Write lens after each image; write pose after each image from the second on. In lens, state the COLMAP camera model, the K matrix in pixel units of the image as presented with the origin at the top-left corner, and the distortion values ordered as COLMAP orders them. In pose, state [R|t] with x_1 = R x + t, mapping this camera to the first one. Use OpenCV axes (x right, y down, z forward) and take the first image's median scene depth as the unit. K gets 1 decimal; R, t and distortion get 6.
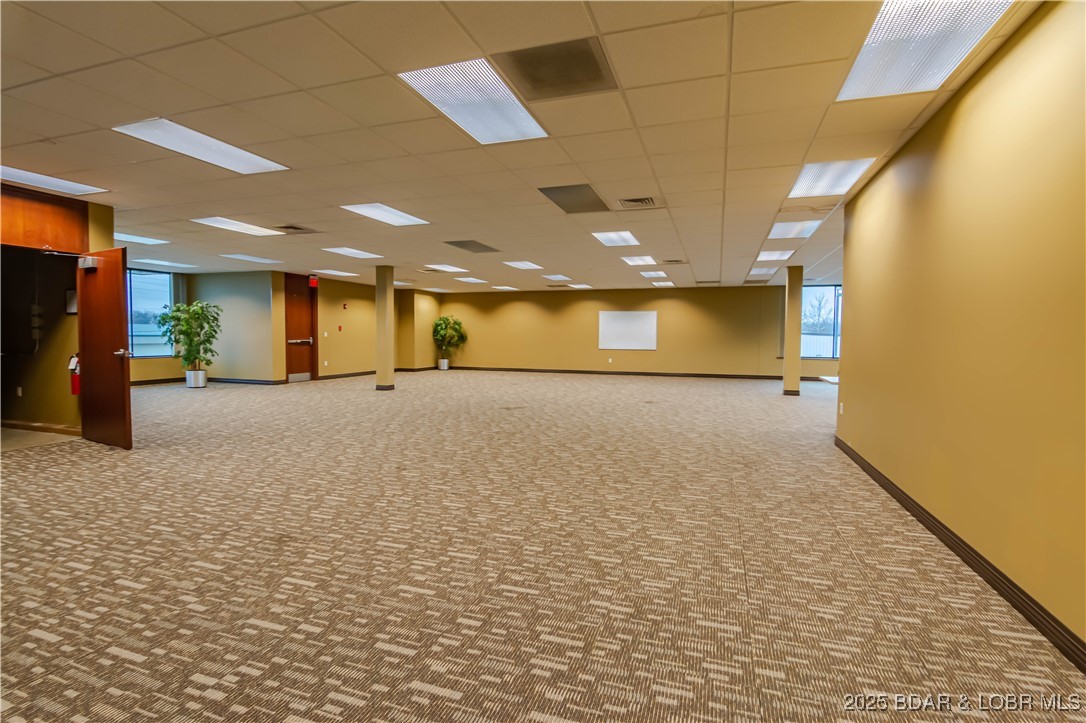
lens RADIAL K [[522.5, 0, 542.5], [0, 522.5, 360.5], [0, 0, 1]] dist [-0.009352, -0.003101]
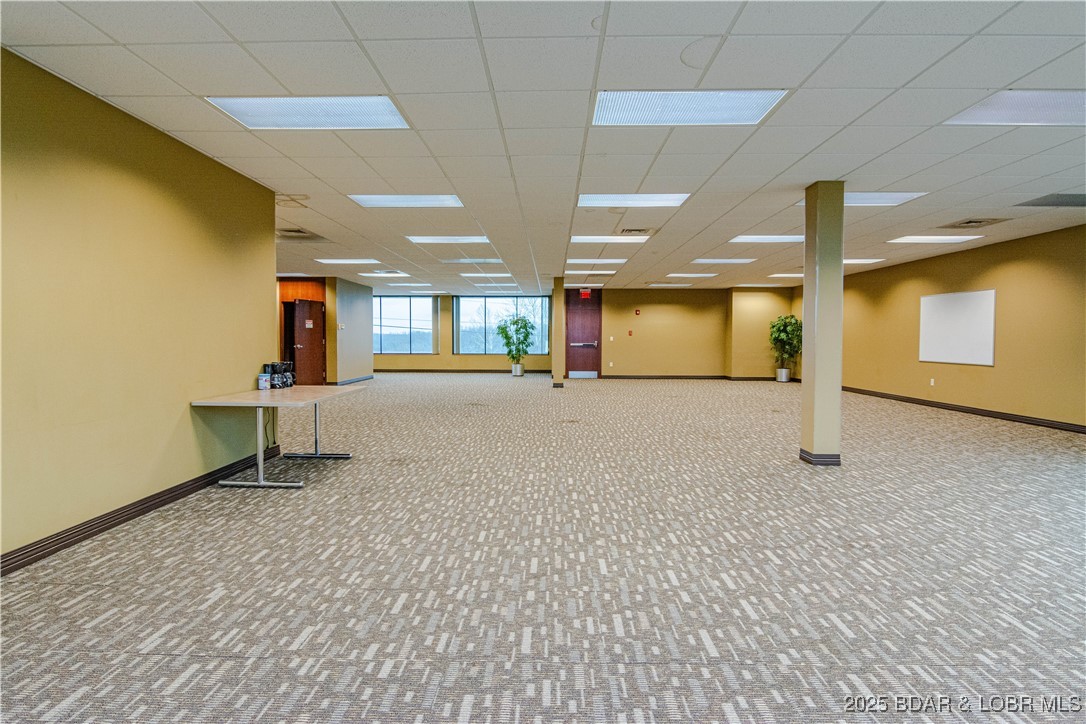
lens RADIAL K [[587.2, 0, 540.5], [0, 587.2, 361.2], [0, 0, 1]] dist [-0.001349, -0.000179]
pose [[0.296395, 0.031870, -0.954533, 0.750925], [-0.046083, 0.998756, 0.019038, -0.018764], [0.953953, 0.038345, 0.297495, 0.492472]]
